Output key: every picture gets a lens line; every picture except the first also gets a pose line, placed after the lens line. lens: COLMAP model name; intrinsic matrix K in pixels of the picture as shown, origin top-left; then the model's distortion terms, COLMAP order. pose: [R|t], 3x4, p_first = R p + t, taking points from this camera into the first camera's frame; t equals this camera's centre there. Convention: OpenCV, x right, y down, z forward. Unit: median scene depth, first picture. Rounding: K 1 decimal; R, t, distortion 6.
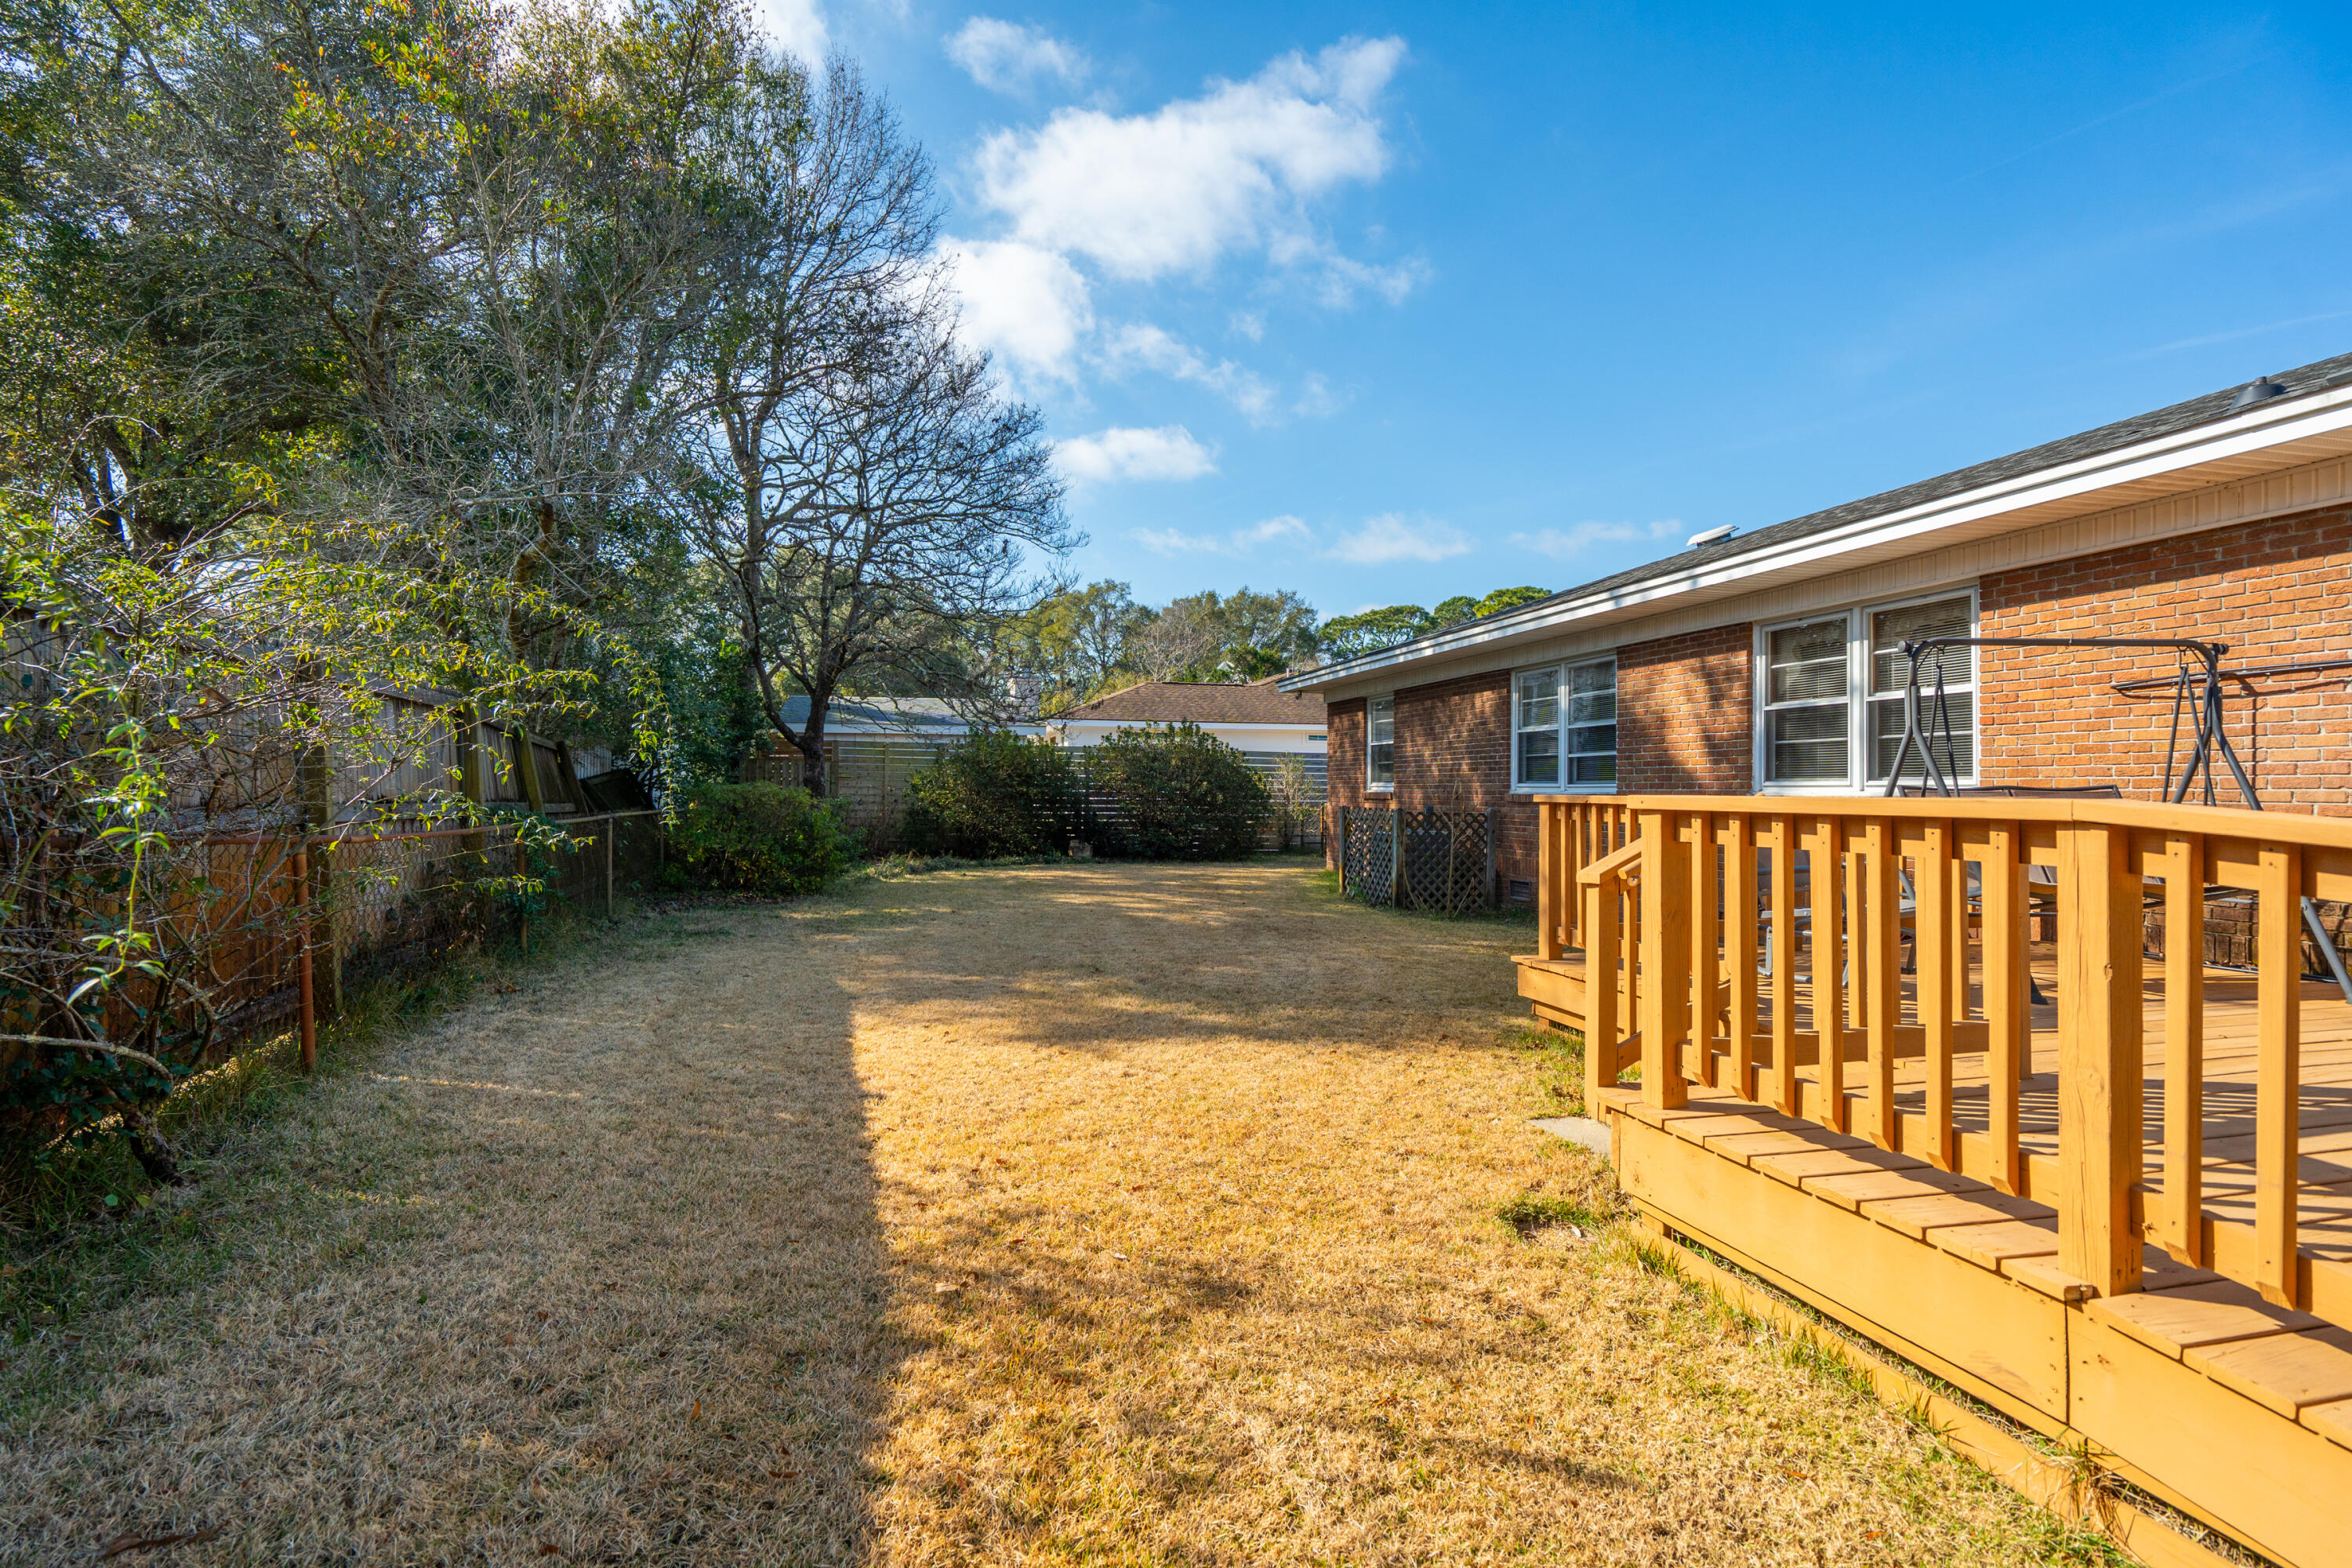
lens RADIAL K [[1057.6, 0, 1174.3], [0, 1057.6, 785.1], [0, 0, 1]] dist [-0.003393, 0.000189]
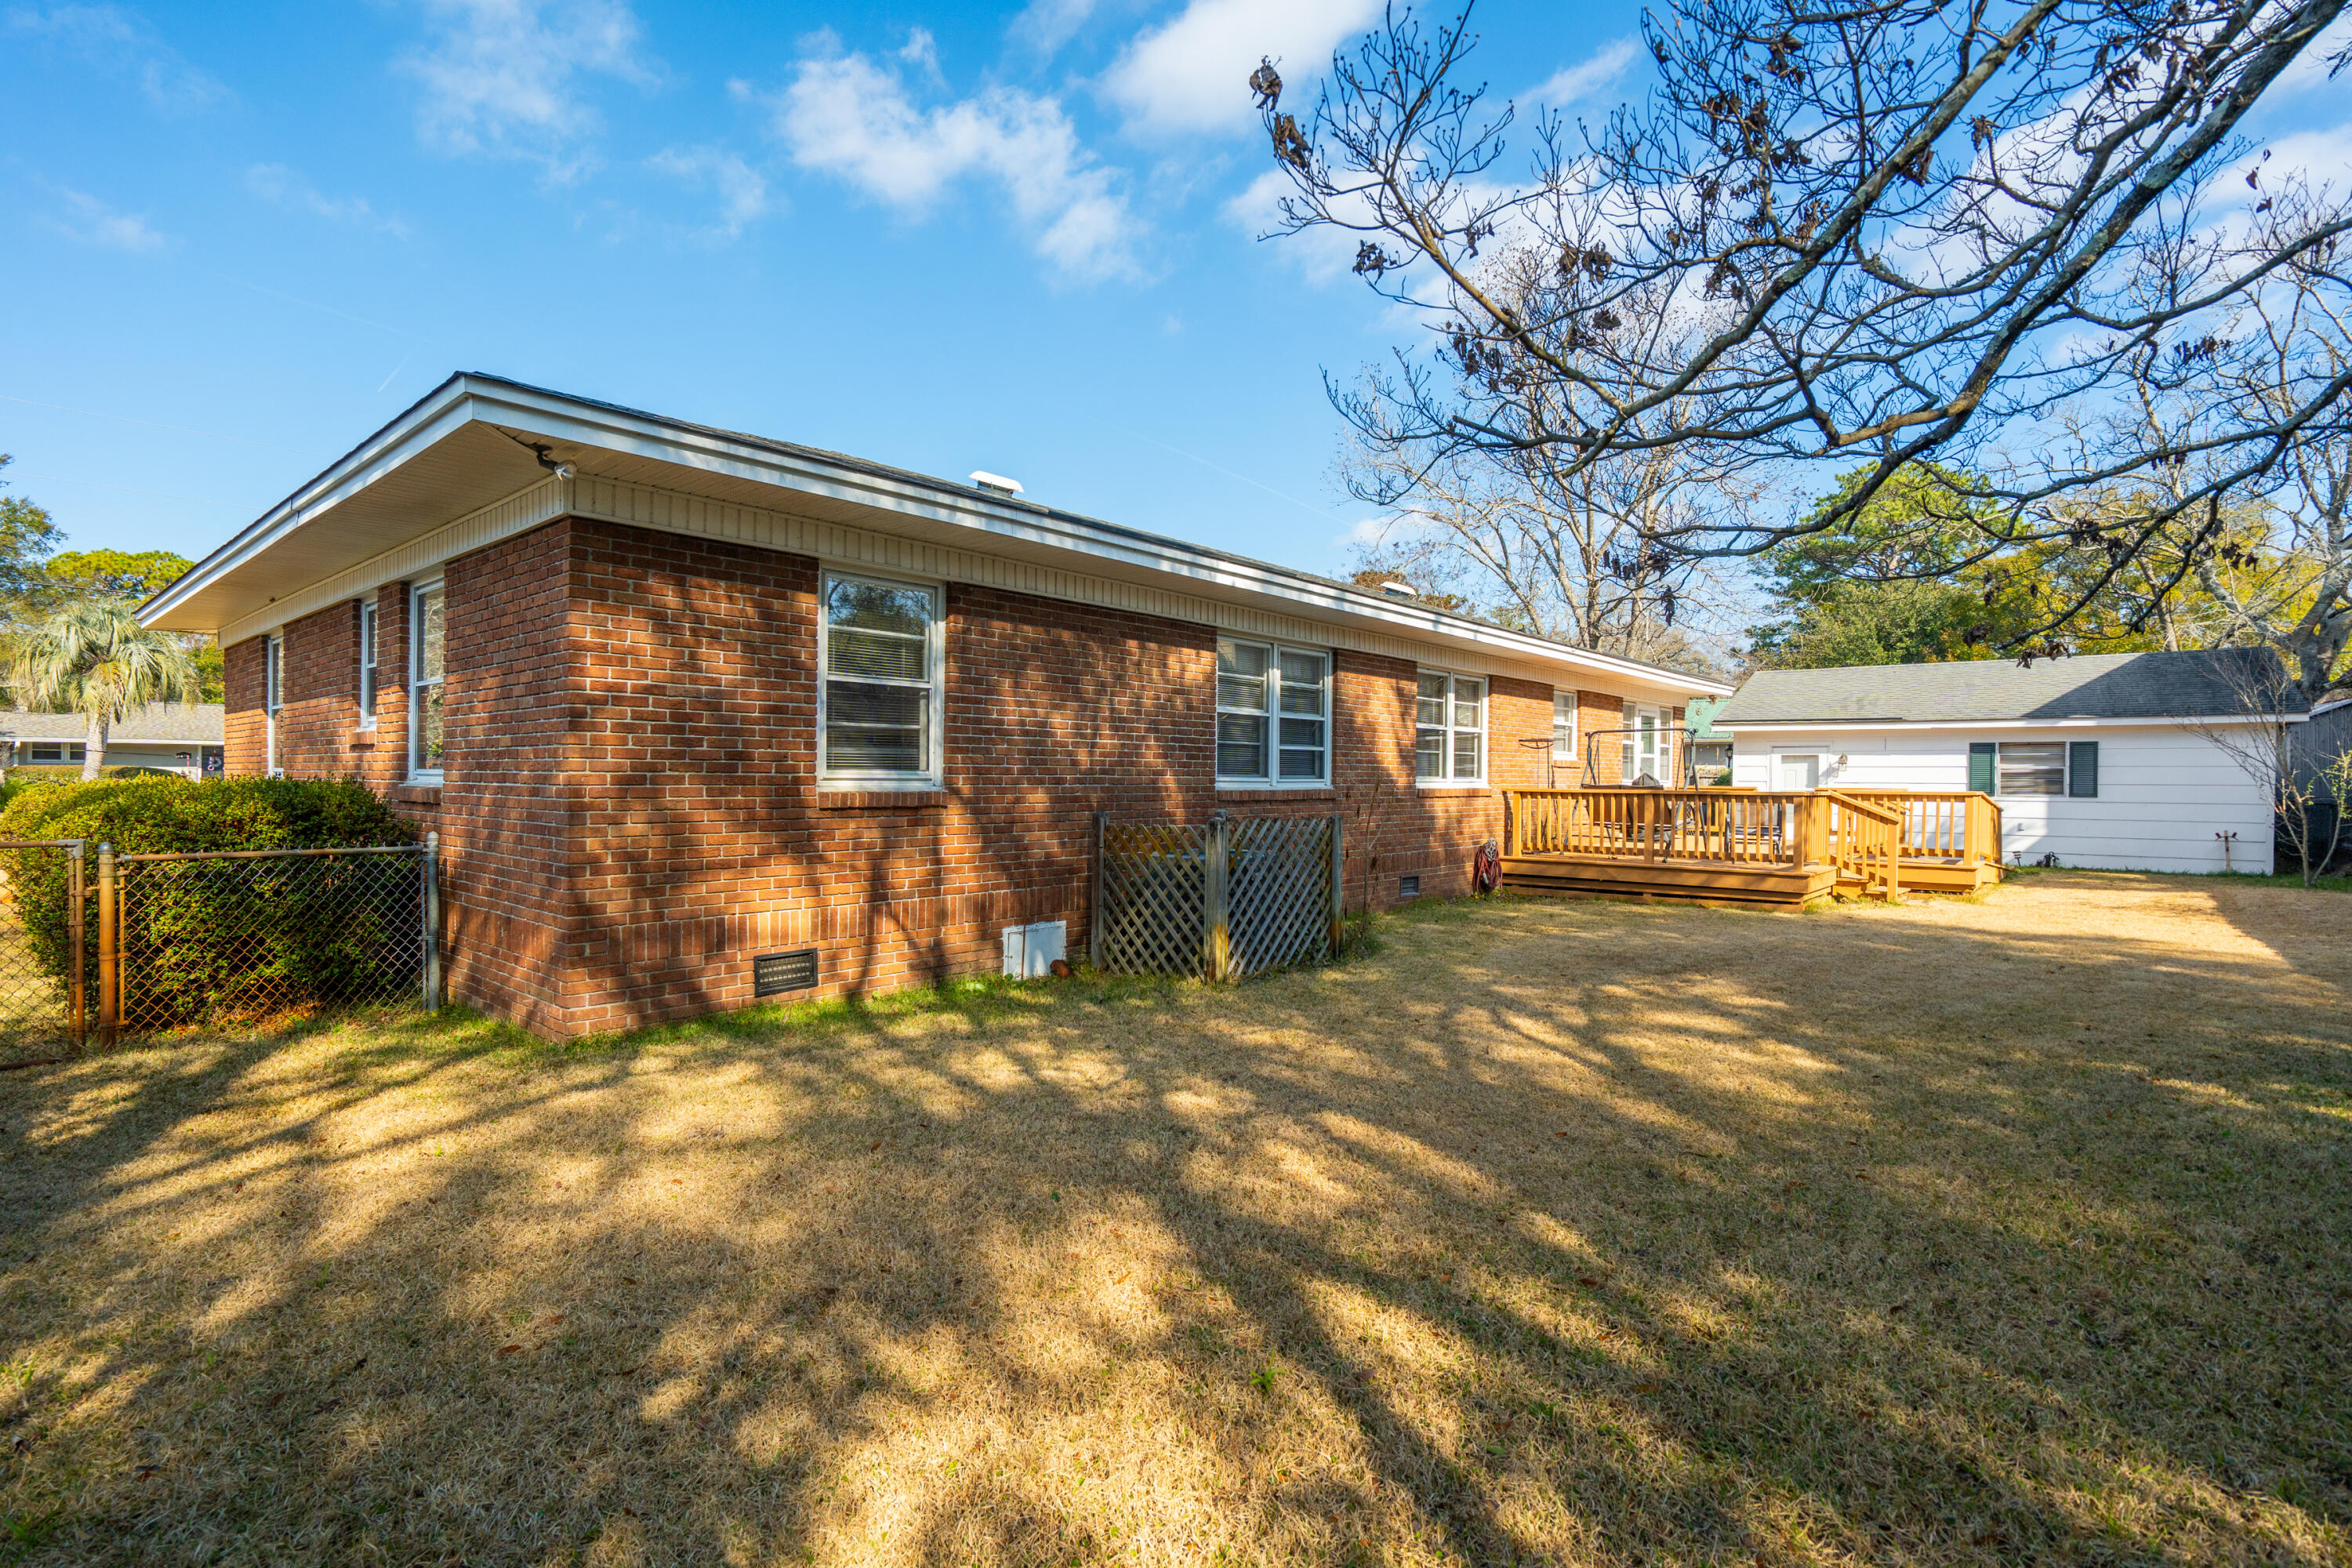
lens RADIAL K [[1082.3, 0, 1168.1], [0, 1082.3, 742.3], [0, 0, 1]] dist [-0.004414, 0.000088]
pose [[-0.560715, 0.017349, 0.827827, -0.359849], [-0.012399, 0.999492, -0.029344, -0.003892], [-0.827916, -0.026718, -0.560215, 1.676413]]
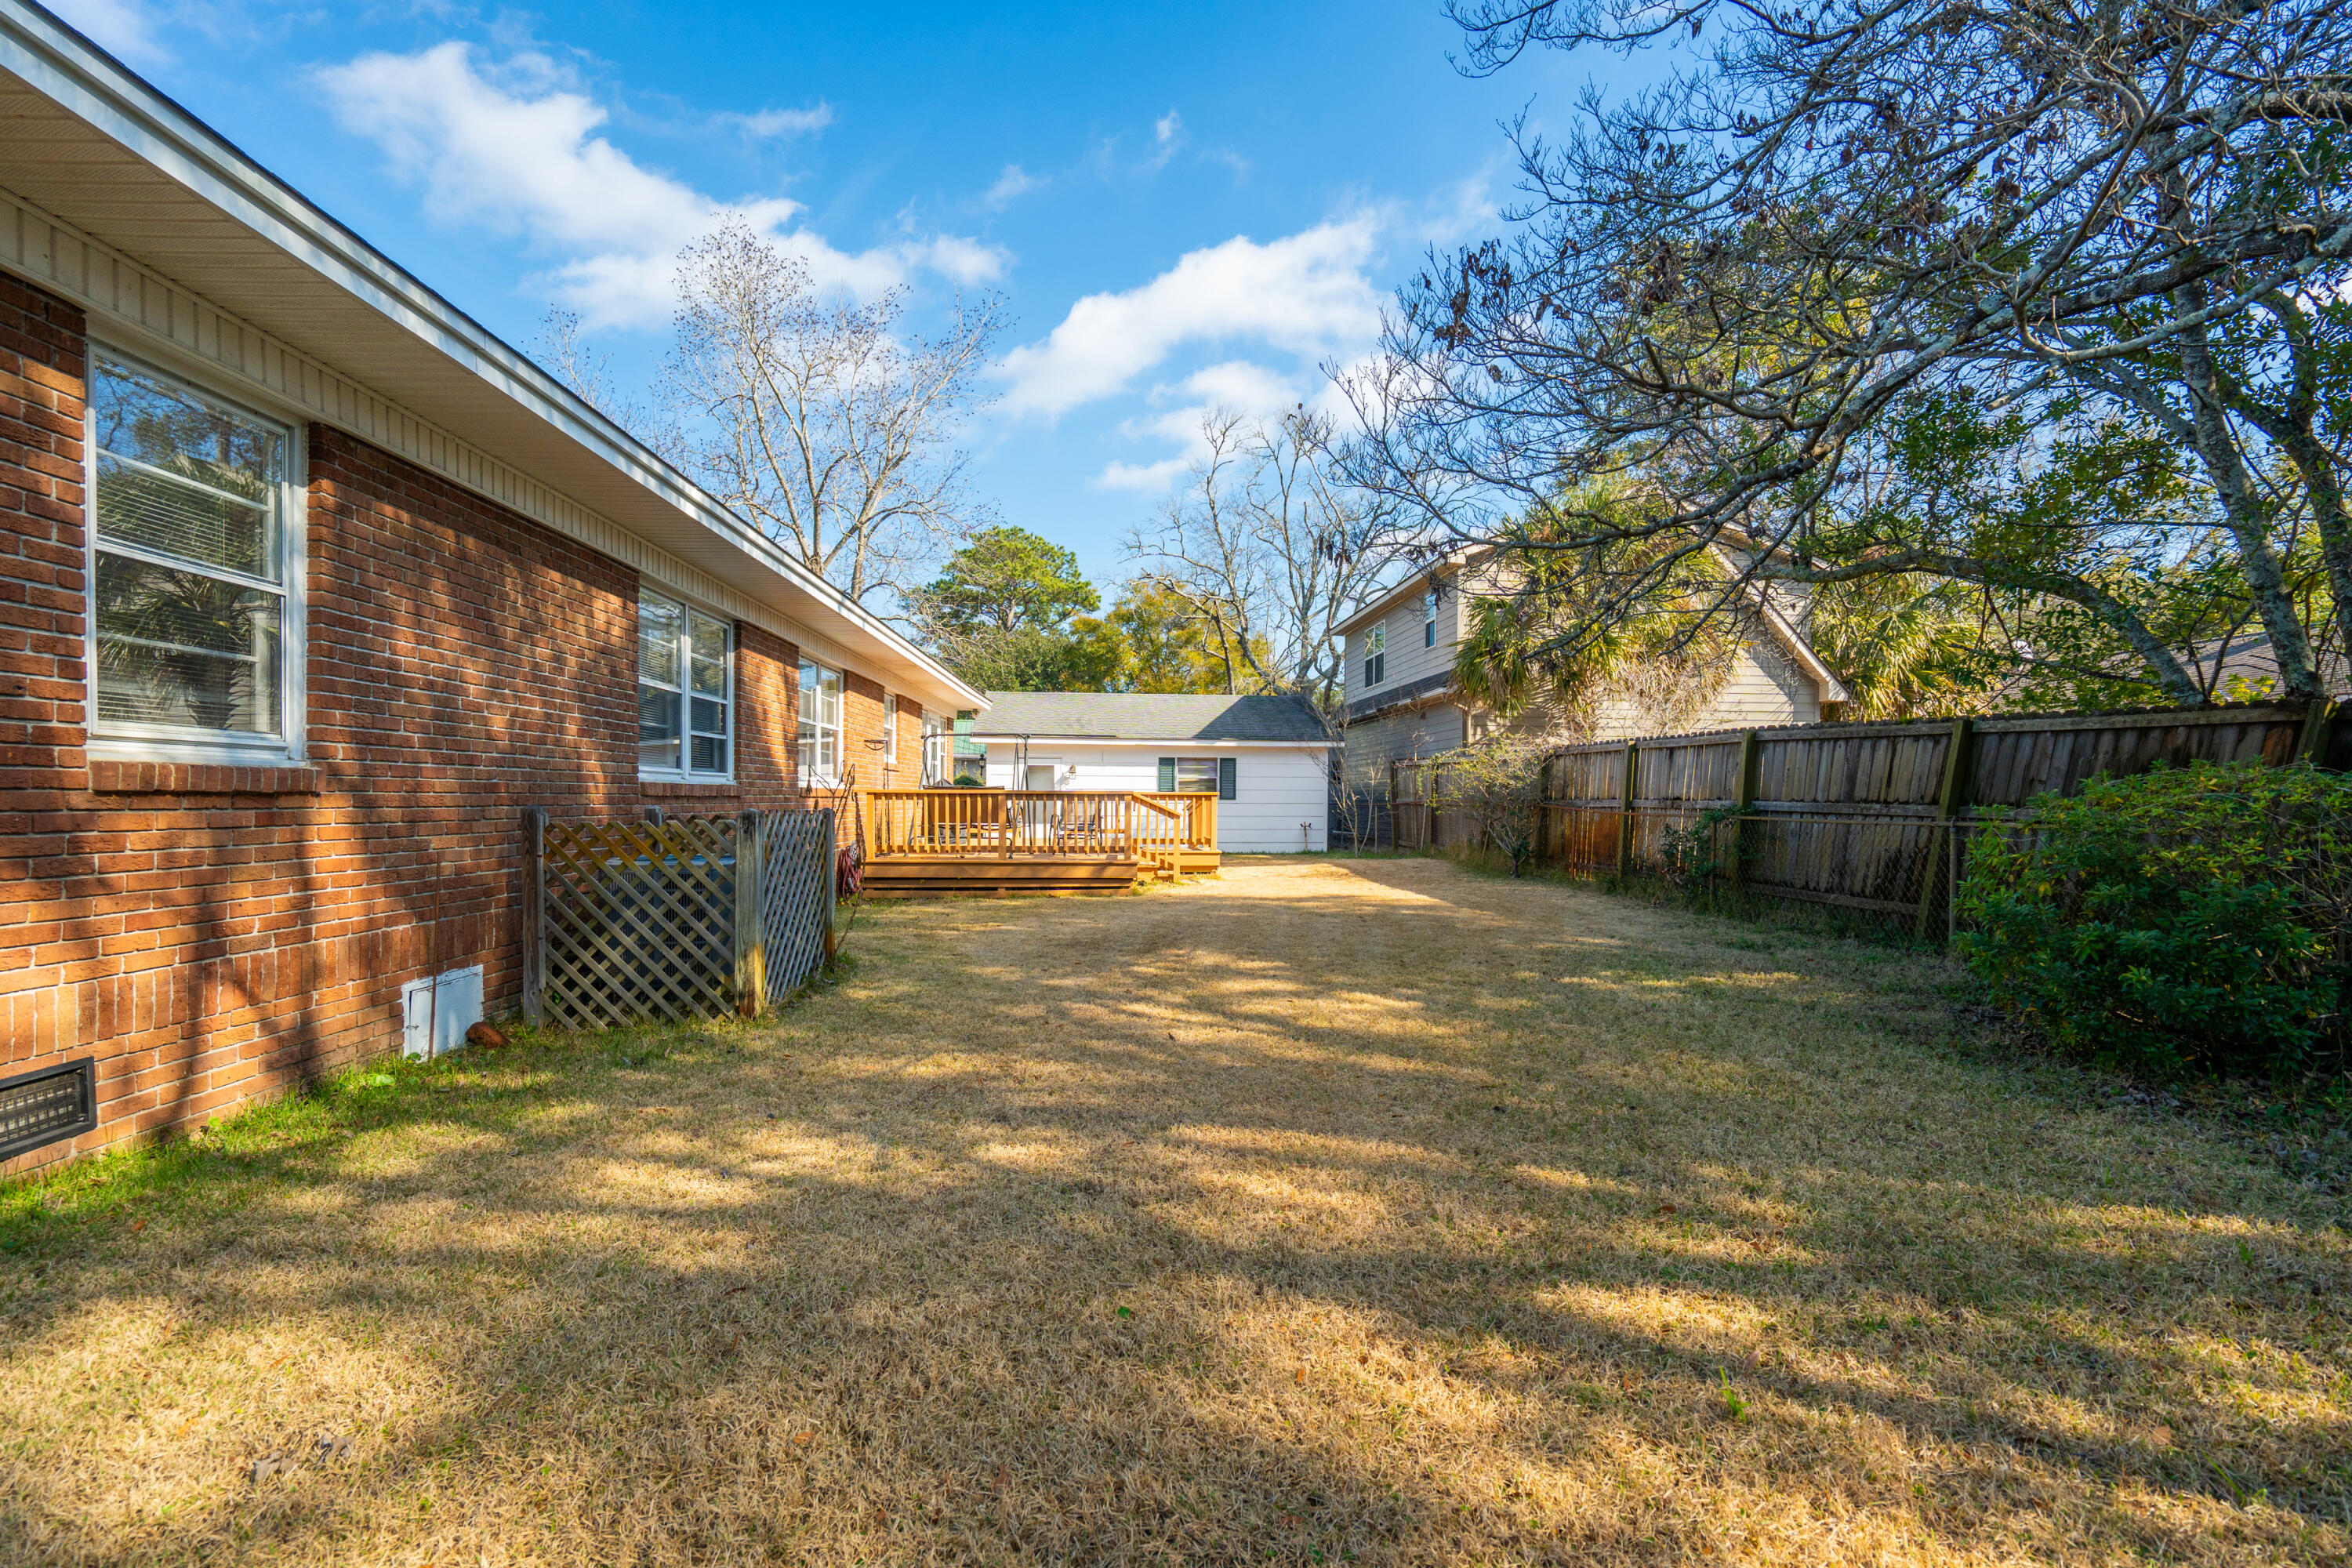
lens RADIAL K [[1057.6, 0, 1174.3], [0, 1057.6, 785.1], [0, 0, 1]] dist [-0.003393, 0.000189]
pose [[-0.977879, -0.009712, 0.208945, -0.122016], [-0.012991, 0.999813, -0.014326, 0.016385], [-0.208766, -0.016723, -0.977823, 1.734758]]
